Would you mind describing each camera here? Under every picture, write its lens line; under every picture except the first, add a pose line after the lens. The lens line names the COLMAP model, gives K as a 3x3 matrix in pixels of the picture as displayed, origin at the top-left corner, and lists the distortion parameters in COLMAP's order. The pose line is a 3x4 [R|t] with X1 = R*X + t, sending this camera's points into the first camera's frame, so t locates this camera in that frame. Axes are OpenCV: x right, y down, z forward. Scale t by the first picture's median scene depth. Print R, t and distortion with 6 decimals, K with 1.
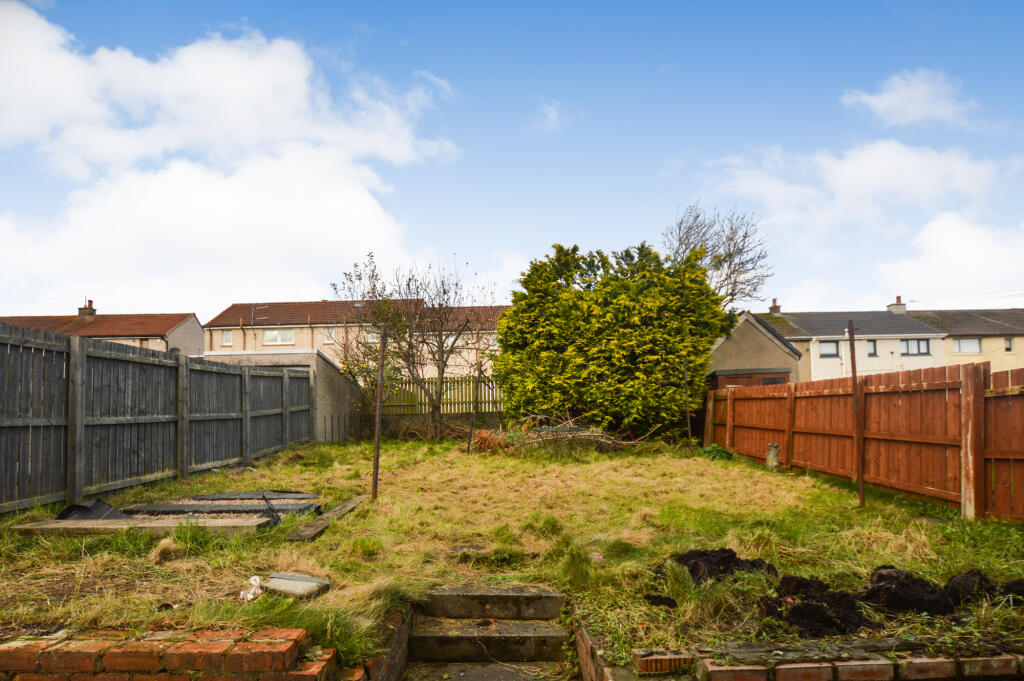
lens RADIAL K [[487.7, 0, 508.3], [0, 487.7, 346.8], [0, 0, 1]] dist [-0.037298, 0.005926]
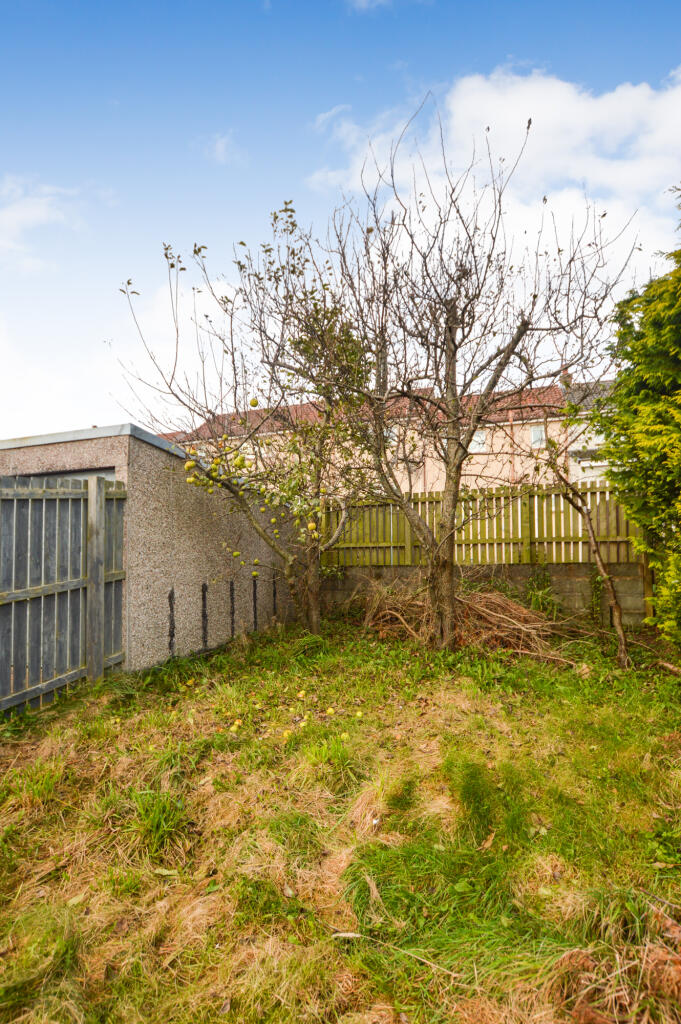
lens RADIAL K [[487.7, 0, 340.2], [0, 487.7, 516.3], [0, 0, 1]] dist [-0.037298, 0.005926]
pose [[0.930873, 0.004692, -0.365313, -0.075516], [0.038432, 0.993112, 0.110688, 0.034771], [0.363316, -0.117076, 0.924281, 0.576484]]
